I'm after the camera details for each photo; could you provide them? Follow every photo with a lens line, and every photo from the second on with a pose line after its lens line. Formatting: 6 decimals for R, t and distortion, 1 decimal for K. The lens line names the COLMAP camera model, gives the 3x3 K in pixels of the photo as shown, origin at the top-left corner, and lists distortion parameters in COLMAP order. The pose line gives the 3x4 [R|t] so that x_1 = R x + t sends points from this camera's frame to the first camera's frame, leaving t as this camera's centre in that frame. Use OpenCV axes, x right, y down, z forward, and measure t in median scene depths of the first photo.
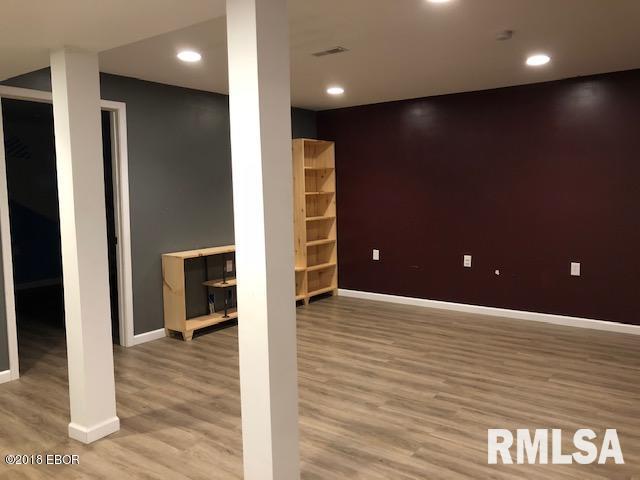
lens RADIAL K [[522.5, 0, 320.9], [0, 522.5, 239.4], [0, 0, 1]] dist [0.030697, -0.024034]
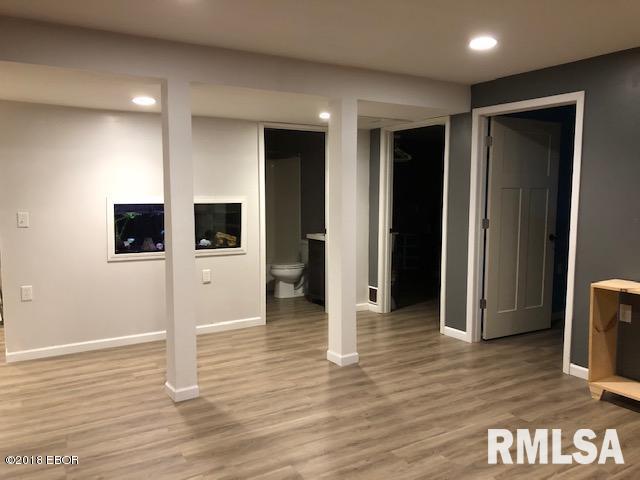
lens RADIAL K [[522.5, 0, 320.7], [0, 522.5, 239.4], [0, 0, 1]] dist [0.030697, -0.024034]
pose [[-0.378154, 0.103537, -0.919935, 0.811796], [-0.076042, 0.986894, 0.142332, -0.152626], [0.922614, 0.123777, -0.365325, 1.295654]]
